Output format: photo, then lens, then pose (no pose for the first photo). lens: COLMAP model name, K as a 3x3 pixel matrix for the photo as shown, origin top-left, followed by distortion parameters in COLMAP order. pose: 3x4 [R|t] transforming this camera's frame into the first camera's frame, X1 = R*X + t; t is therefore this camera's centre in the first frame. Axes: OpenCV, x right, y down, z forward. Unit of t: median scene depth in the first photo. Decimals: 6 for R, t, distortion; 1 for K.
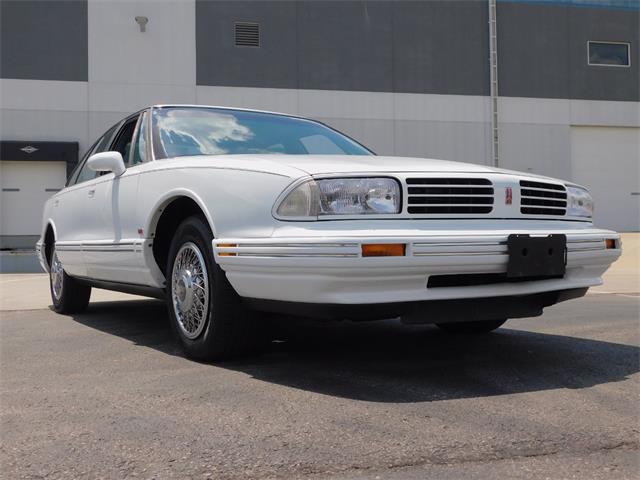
lens RADIAL K [[677.7, 0, 320.0], [0, 677.7, 240.0], [0, 0, 1]] dist [0.005494, -0.005738]
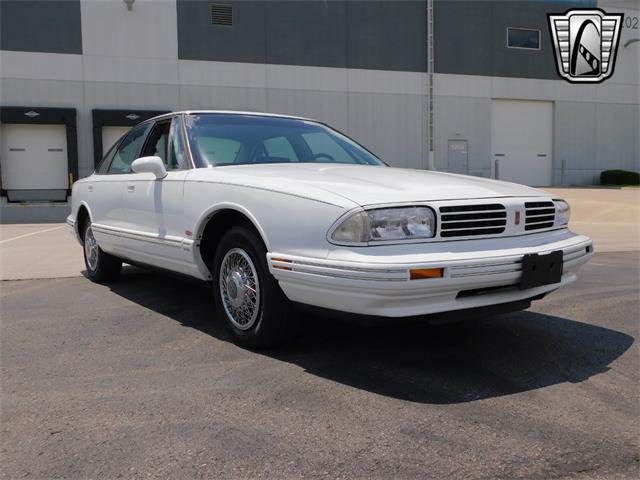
lens RADIAL K [[559.7, 0, 320.0], [0, 559.7, 240.0], [0, 0, 1]] dist [-0.008311, -0.001514]
pose [[0.996858, -0.005736, 0.078998, -0.137853], [-0.002093, 0.995118, 0.098666, -0.113677], [-0.079178, -0.098521, 0.991980, 0.038732]]
